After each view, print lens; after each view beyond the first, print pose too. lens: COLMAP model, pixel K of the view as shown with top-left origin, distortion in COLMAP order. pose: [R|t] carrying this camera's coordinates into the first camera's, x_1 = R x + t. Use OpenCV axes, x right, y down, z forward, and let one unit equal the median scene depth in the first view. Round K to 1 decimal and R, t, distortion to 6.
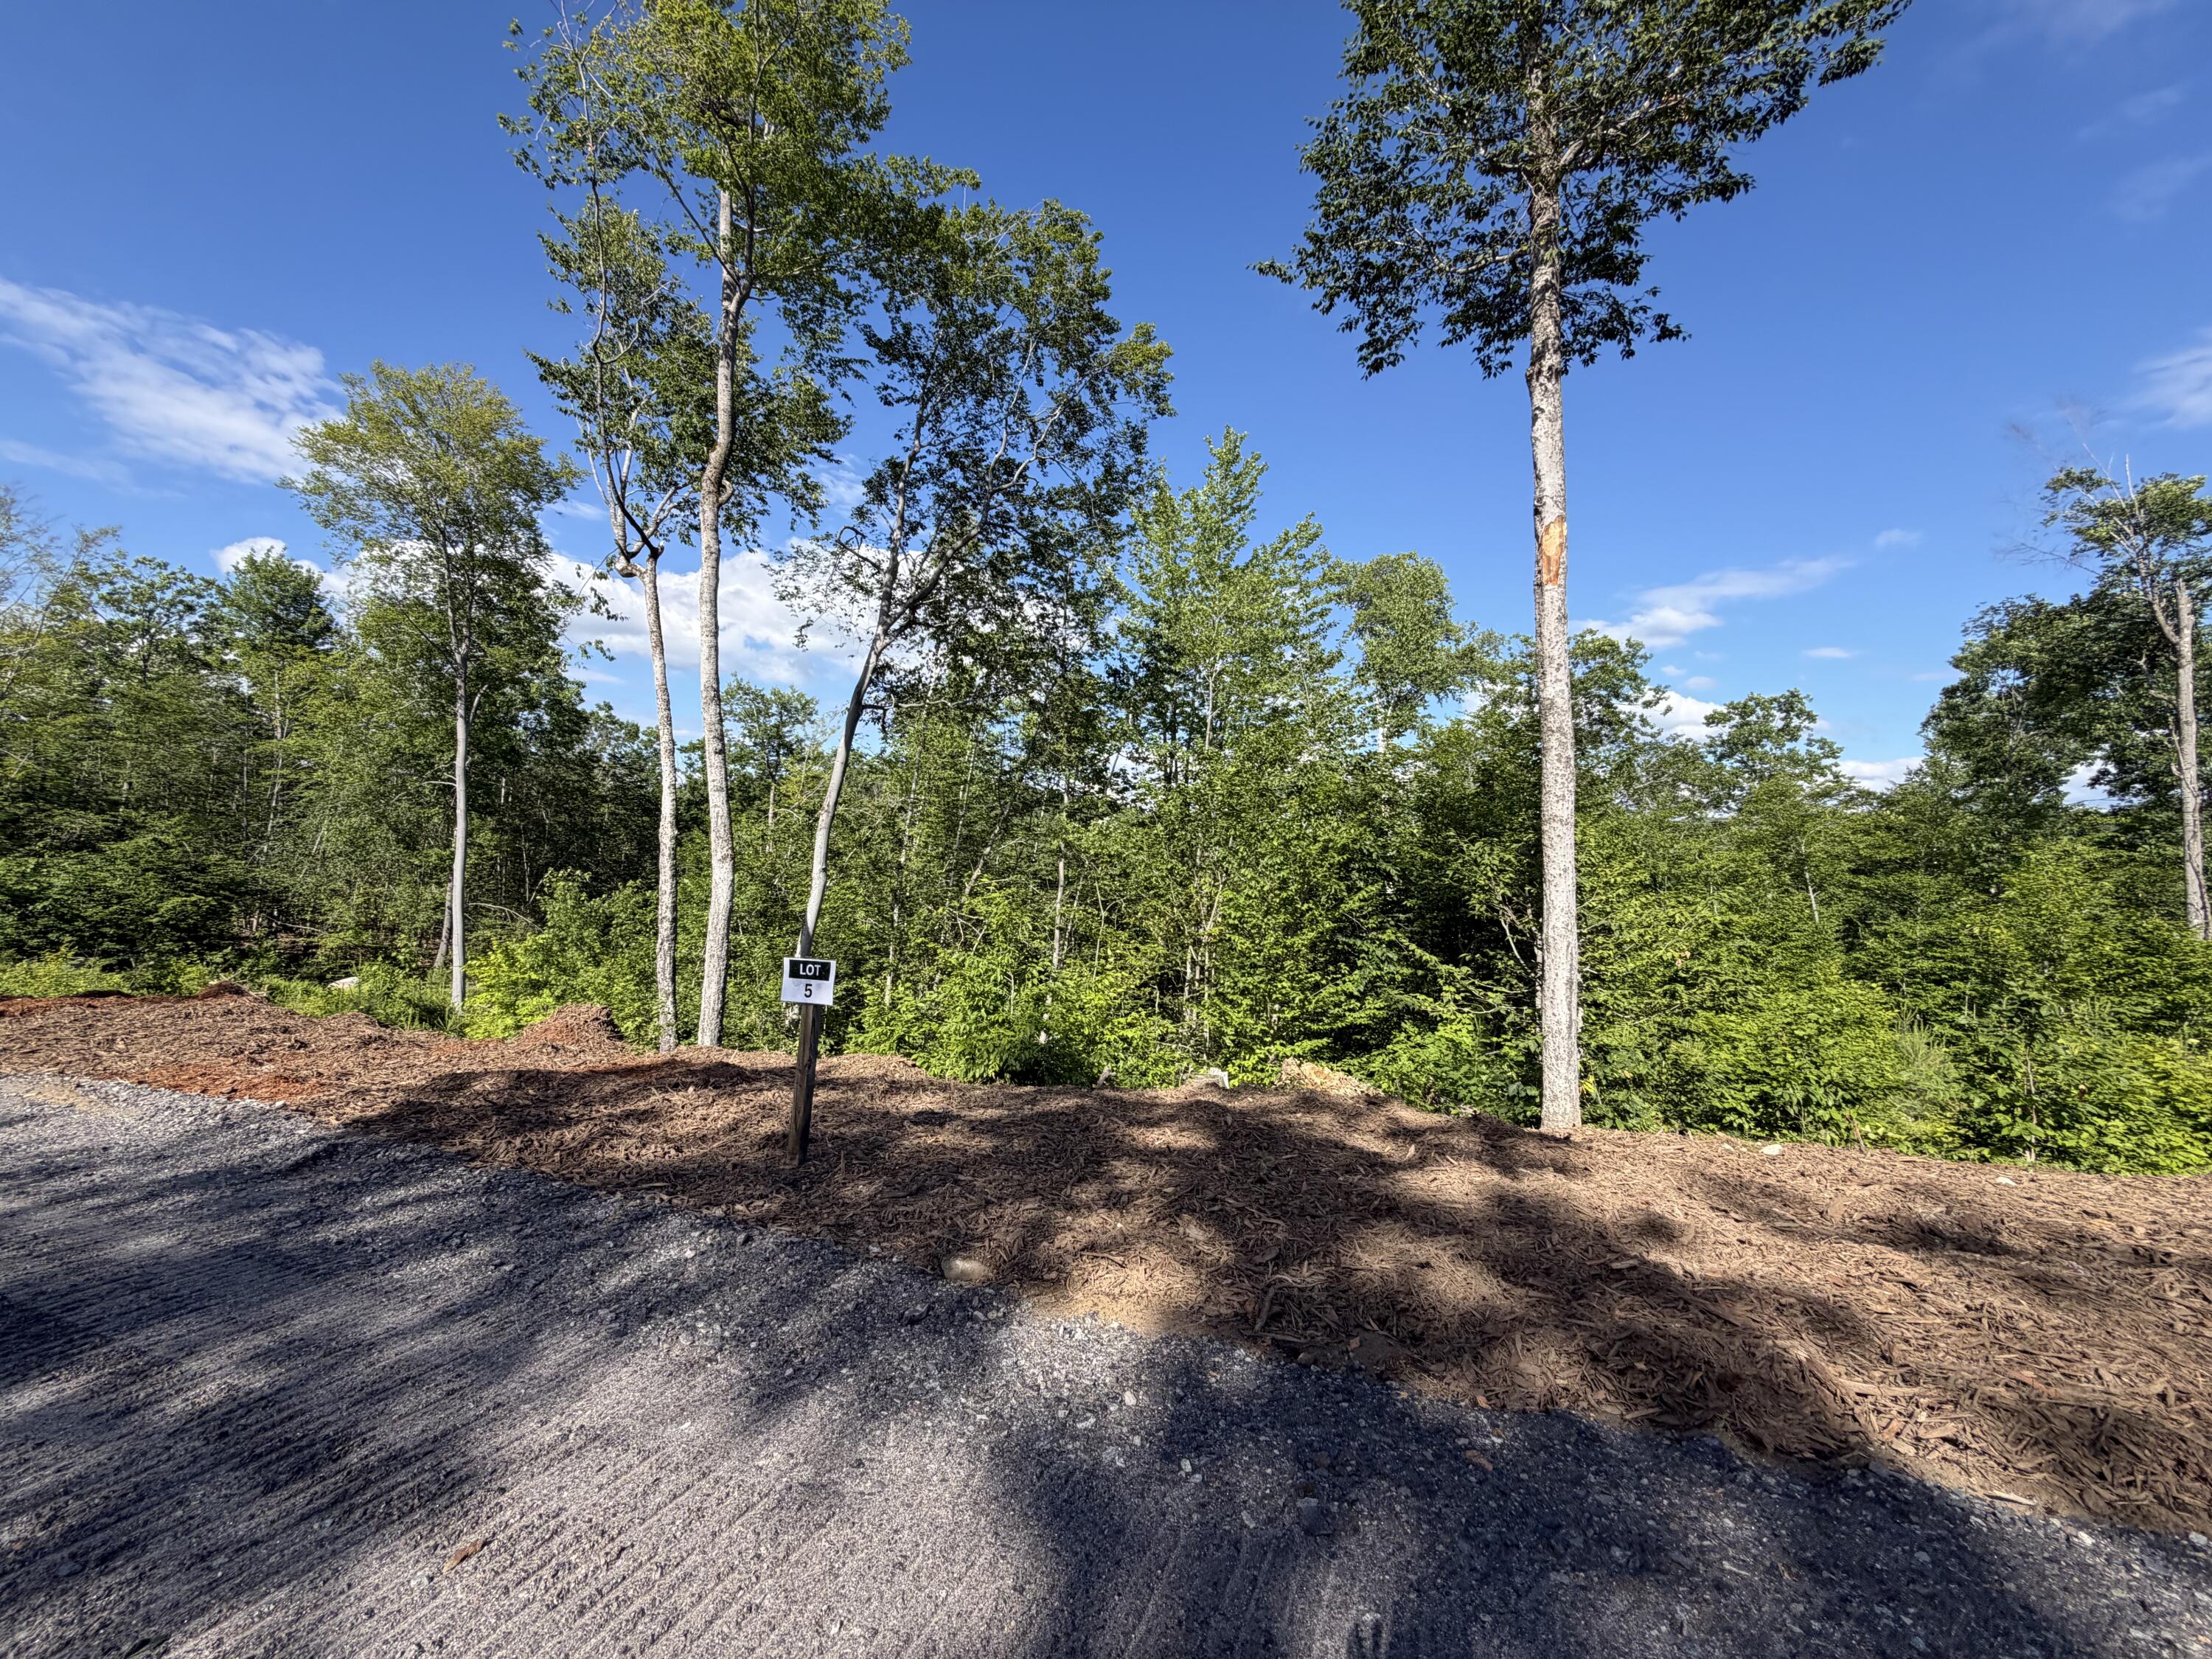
lens RADIAL K [[884.5, 0, 1094.0], [0, 884.5, 830.6], [0, 0, 1]] dist [-0.005511, -0.000641]
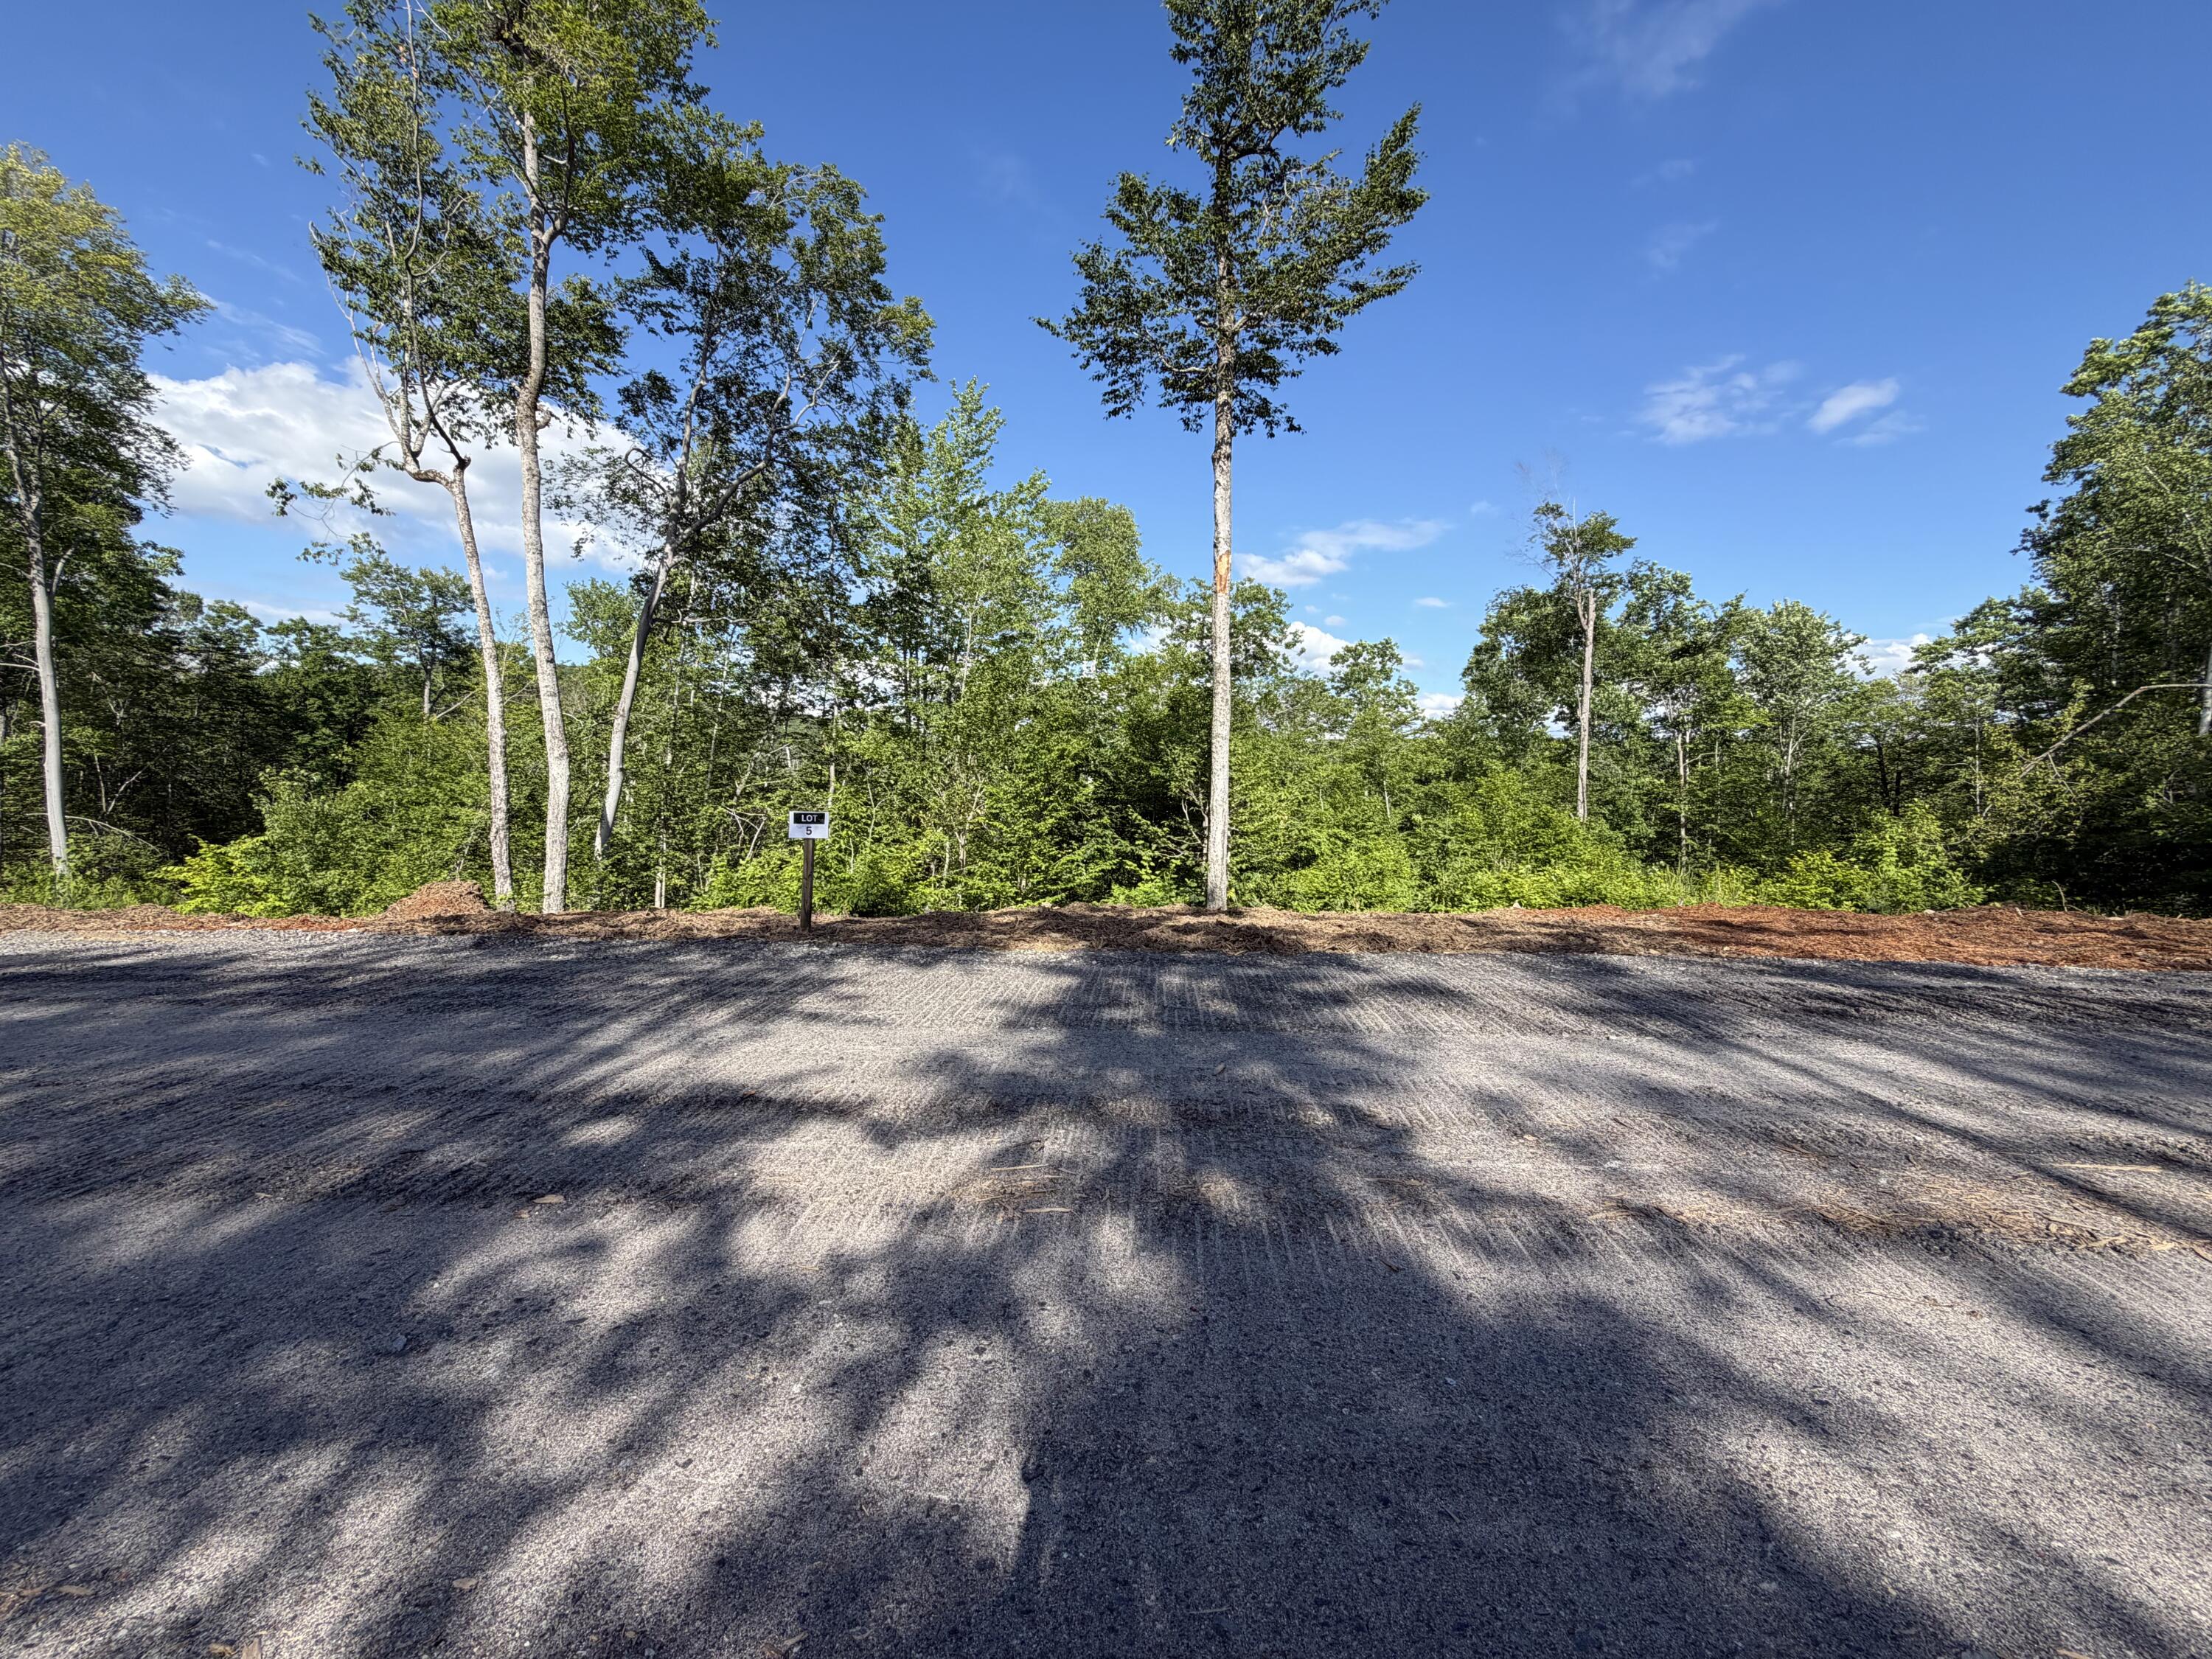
lens RADIAL K [[884.5, 0, 1094.0], [0, 884.5, 830.6], [0, 0, 1]] dist [-0.005511, -0.000641]
pose [[0.941370, -0.014254, 0.337075, -0.105310], [-0.019044, 0.995269, 0.095271, 0.003648], [-0.336839, -0.096104, 0.936645, -0.199174]]
